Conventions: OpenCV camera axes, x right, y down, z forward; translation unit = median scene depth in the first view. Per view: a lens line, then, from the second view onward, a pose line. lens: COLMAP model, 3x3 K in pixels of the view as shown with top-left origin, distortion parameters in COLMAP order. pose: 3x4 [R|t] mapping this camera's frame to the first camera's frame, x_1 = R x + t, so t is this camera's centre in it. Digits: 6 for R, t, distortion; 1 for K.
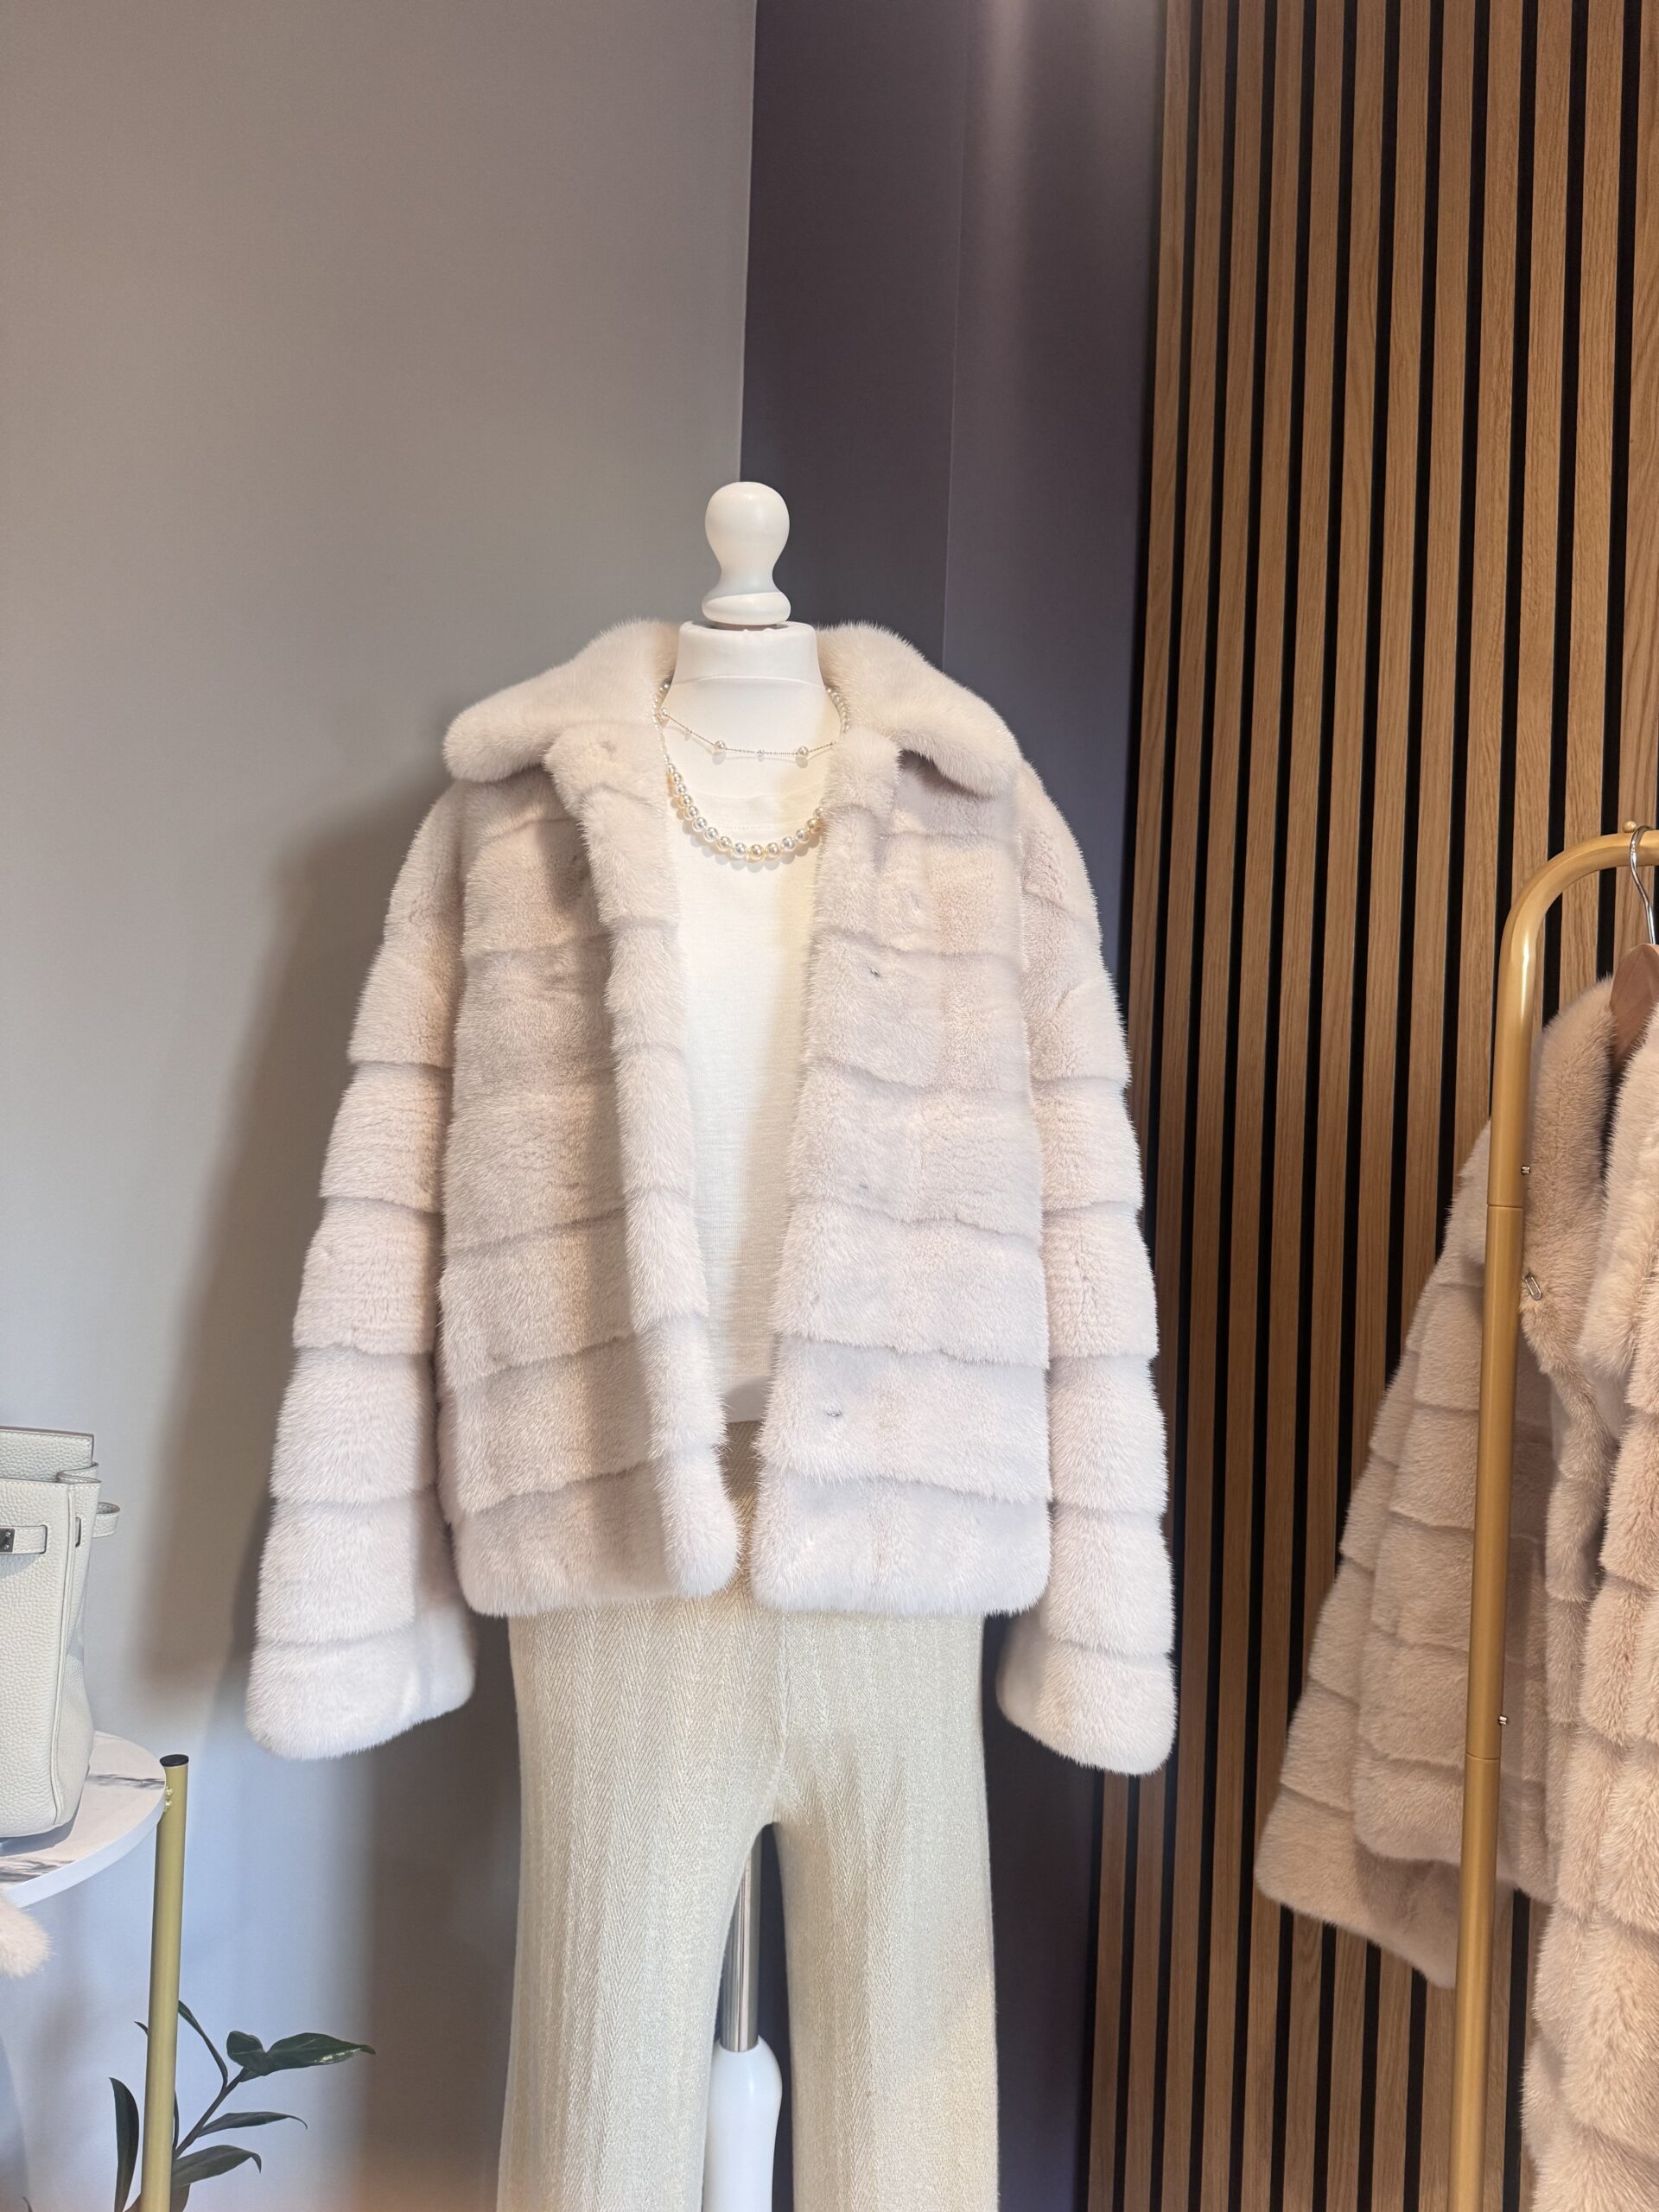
lens RADIAL K [[1560.2, 0, 846.5], [0, 1560.2, 1105.5], [0, 0, 1]] dist [0.022429, -0.038227]
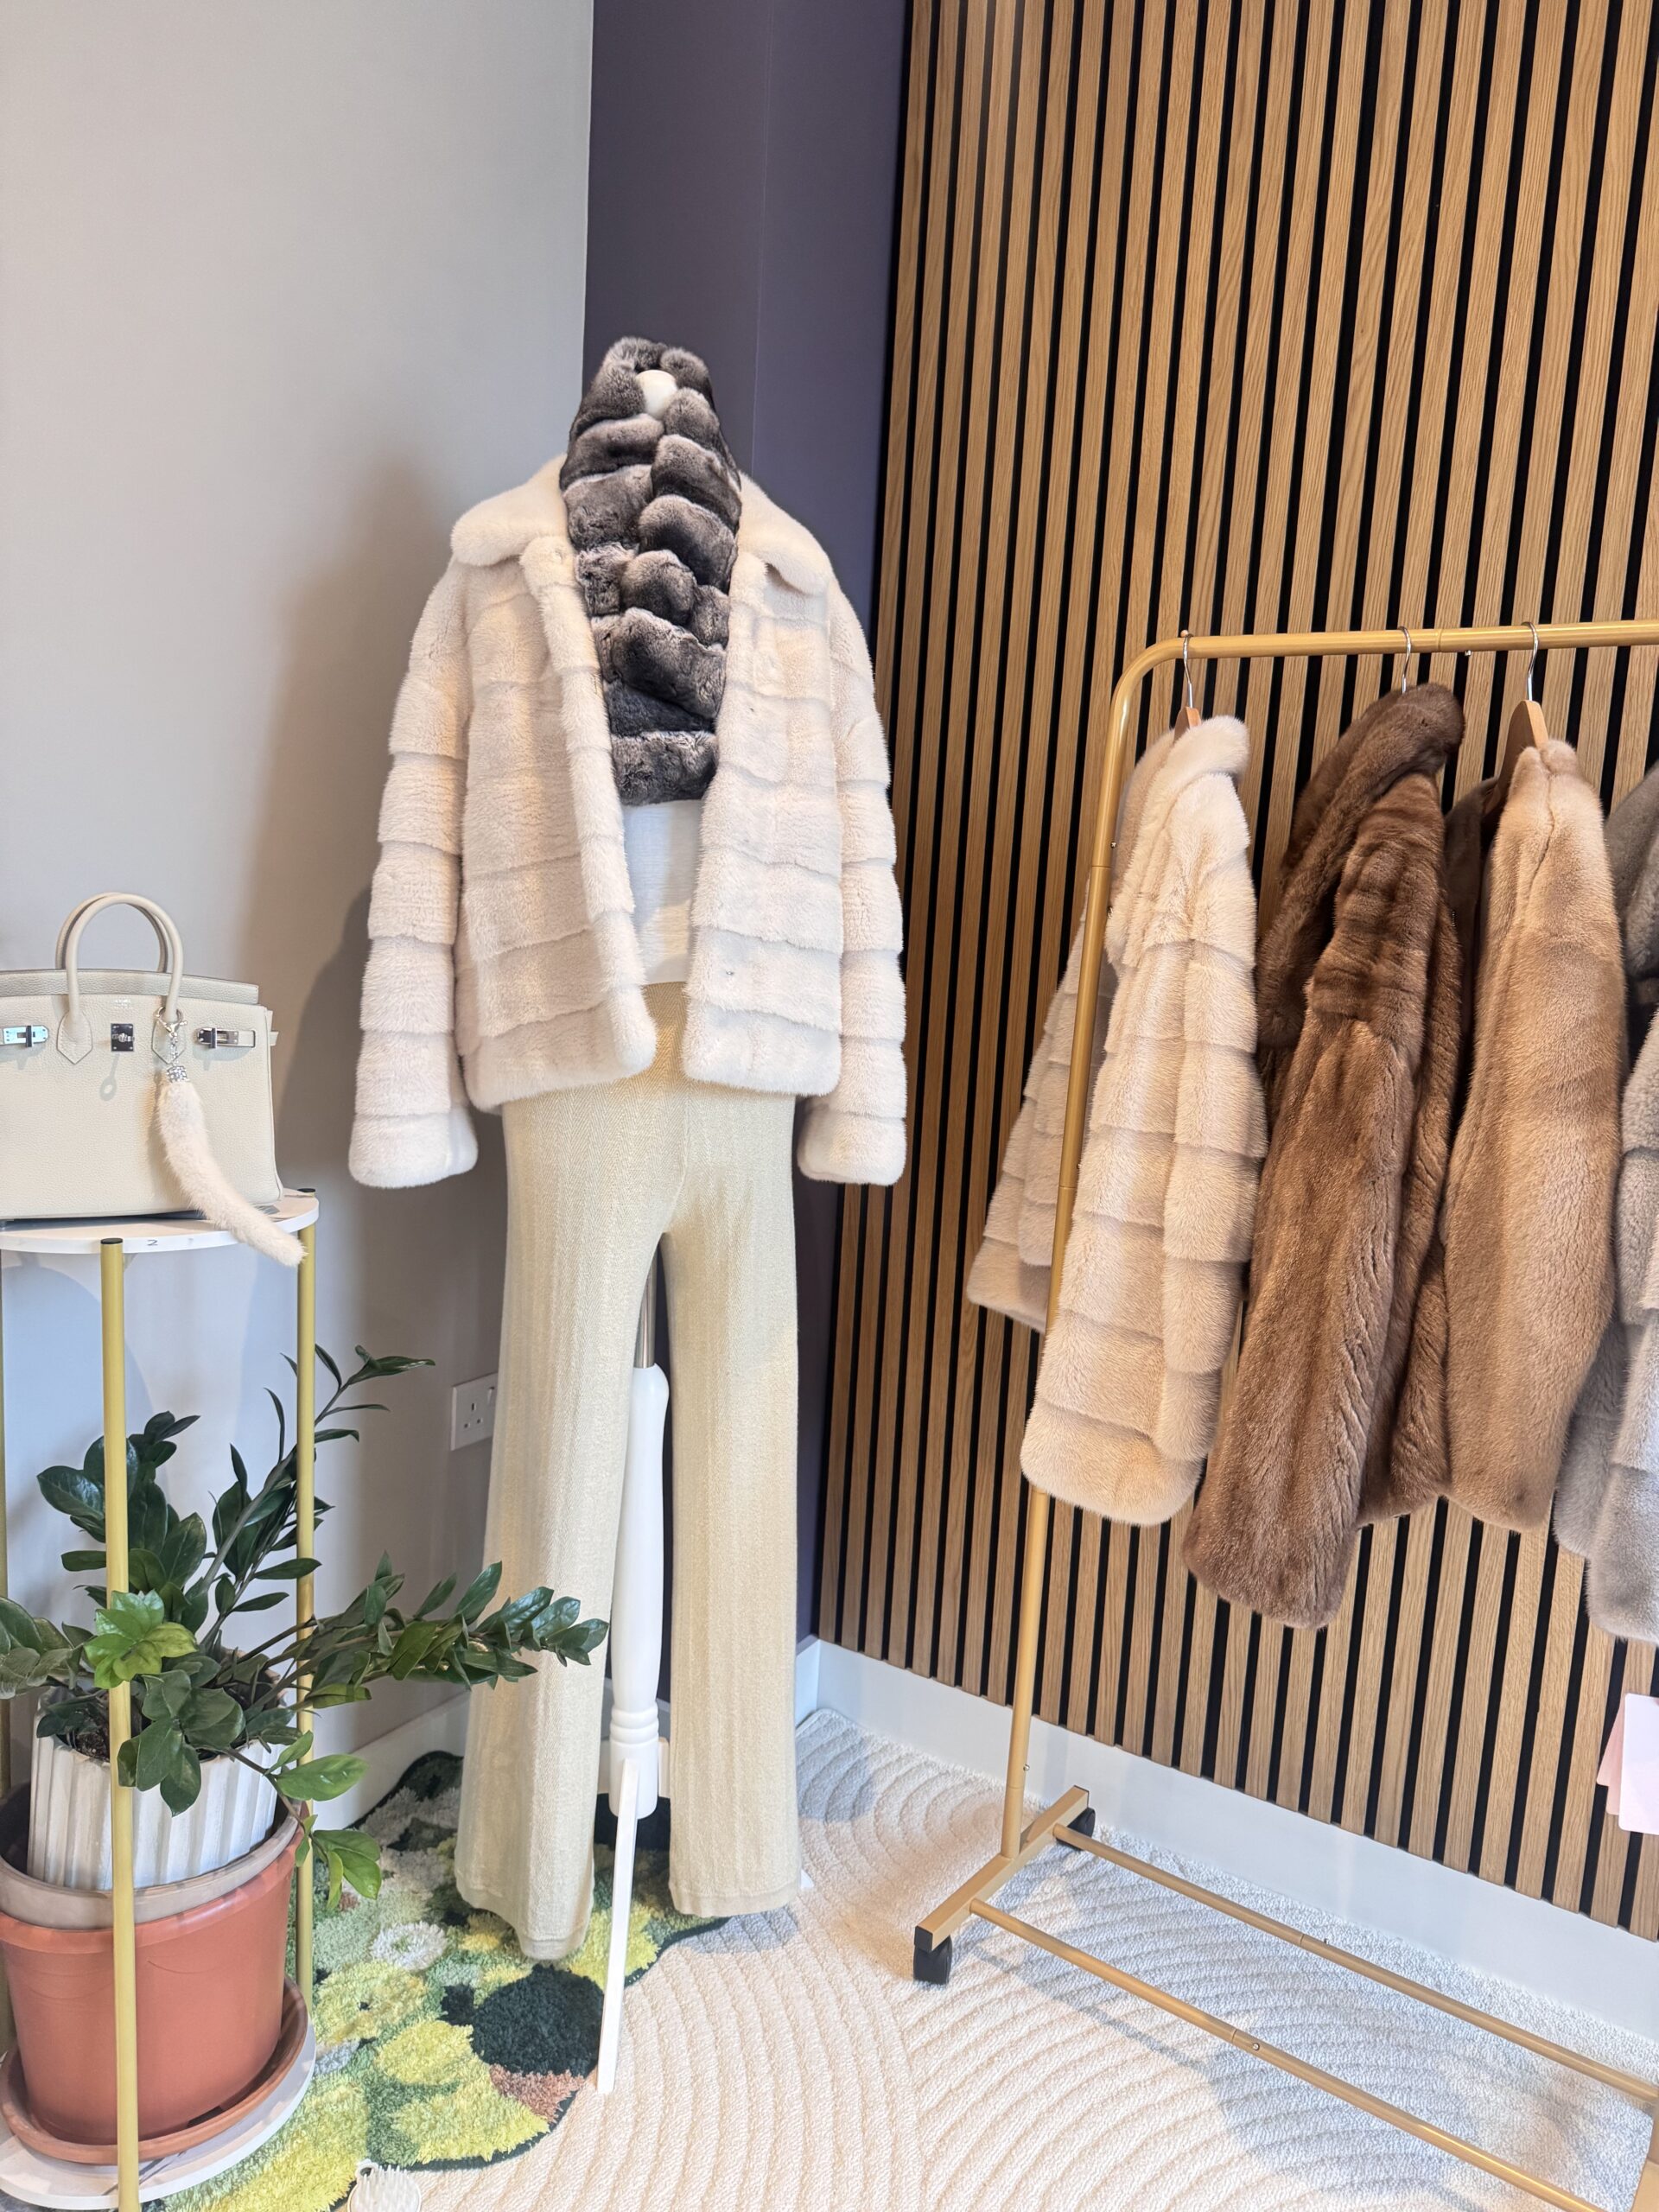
lens RADIAL K [[1489.3, 0, 844.3], [0, 1489.3, 1094.7], [0, 0, 1]] dist [0.044441, -0.012829]
pose [[0.978048, -0.012808, 0.207984, -0.200644], [-0.024068, 0.984486, 0.173804, 0.036986], [-0.206984, -0.174995, 0.962567, -0.567881]]
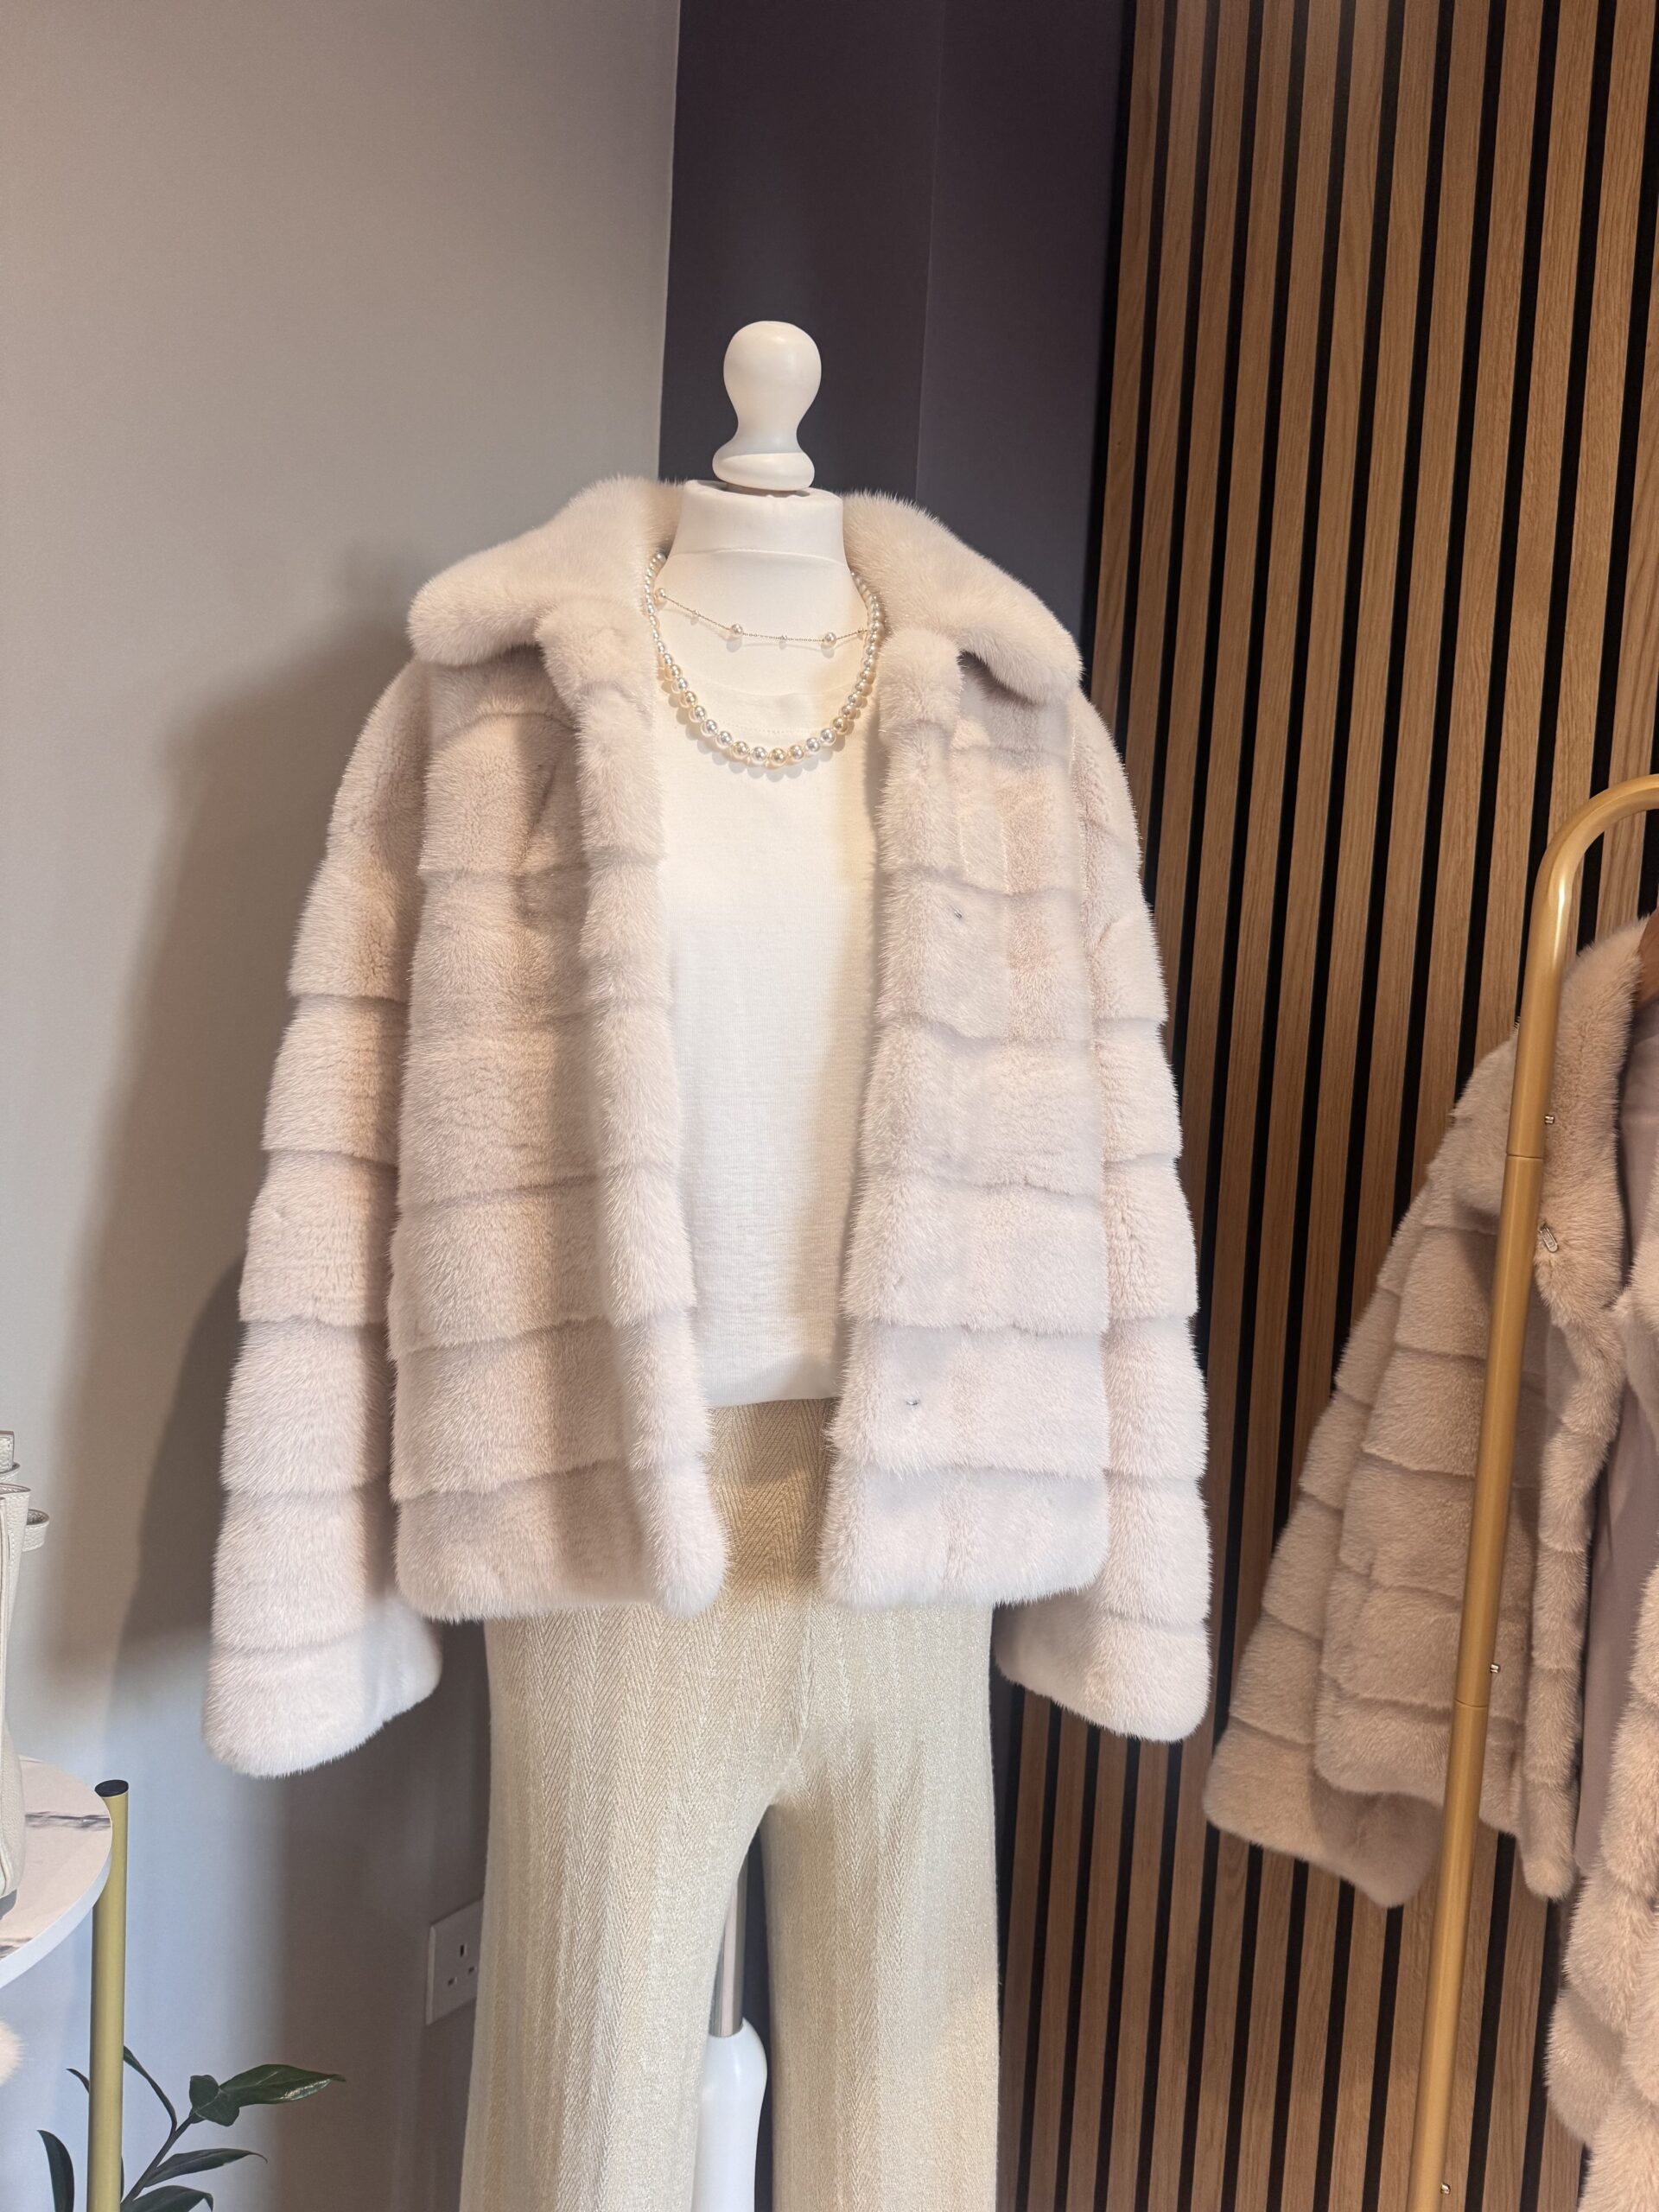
lens RADIAL K [[1560.2, 0, 834.7], [0, 1560.2, 1110.4], [0, 0, 1]] dist [0.022429, -0.038227]
pose [[0.990271, 0.008987, 0.138861, -0.149725], [-0.021460, 0.995837, 0.088591, -0.043889], [-0.137487, -0.090709, 0.986341, 0.111960]]
